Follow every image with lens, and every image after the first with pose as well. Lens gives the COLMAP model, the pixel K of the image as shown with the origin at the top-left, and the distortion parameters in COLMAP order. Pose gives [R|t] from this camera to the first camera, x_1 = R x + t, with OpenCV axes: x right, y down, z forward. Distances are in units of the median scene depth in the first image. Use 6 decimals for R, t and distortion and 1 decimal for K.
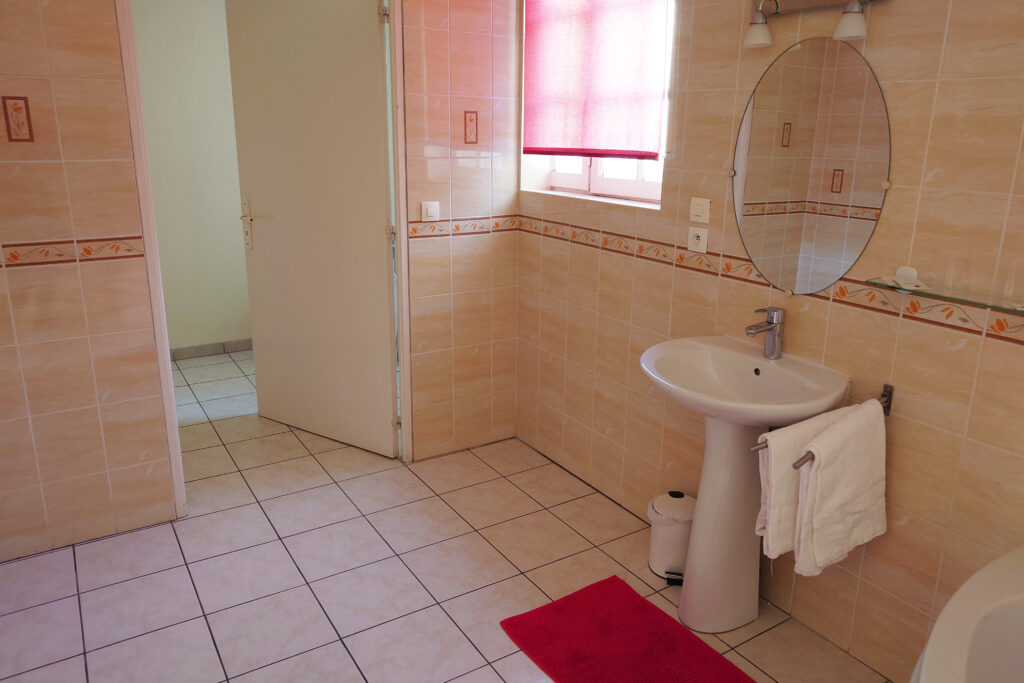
lens RADIAL K [[734.4, 0, 513.5], [0, 734.4, 338.1], [0, 0, 1]] dist [-0.003821, -0.004474]
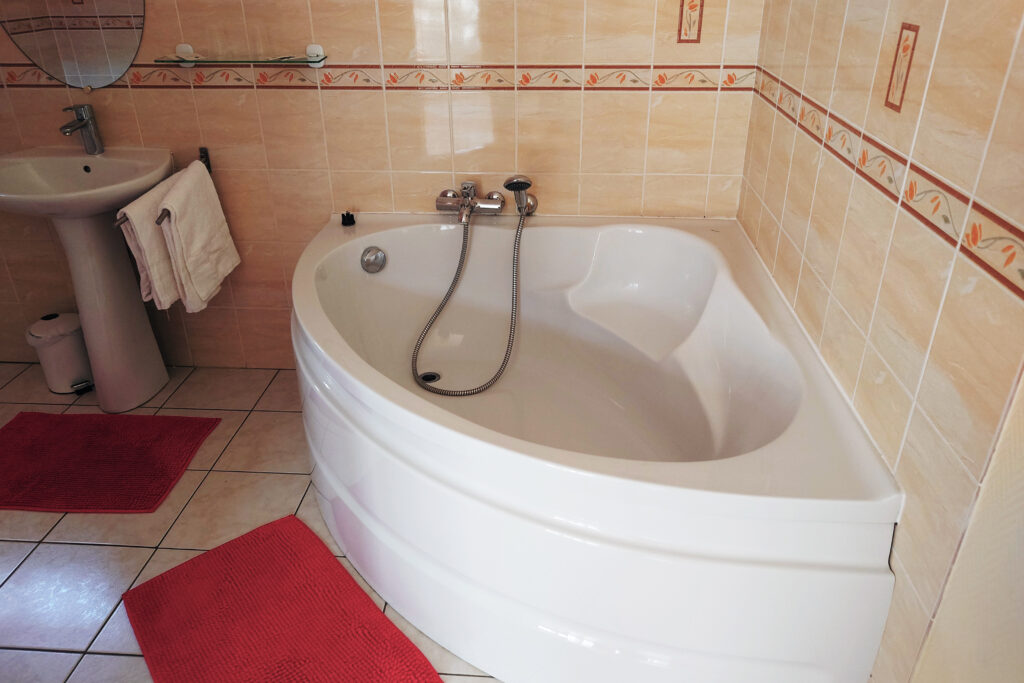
lens RADIAL K [[734.4, 0, 510.6], [0, 734.4, 340.5], [0, 0, 1]] dist [-0.003821, -0.004474]
pose [[0.605495, -0.381628, 0.698381, -0.161351], [0.218269, 0.923512, 0.315411, 0.088124], [-0.765333, -0.038545, 0.642479, -0.202327]]
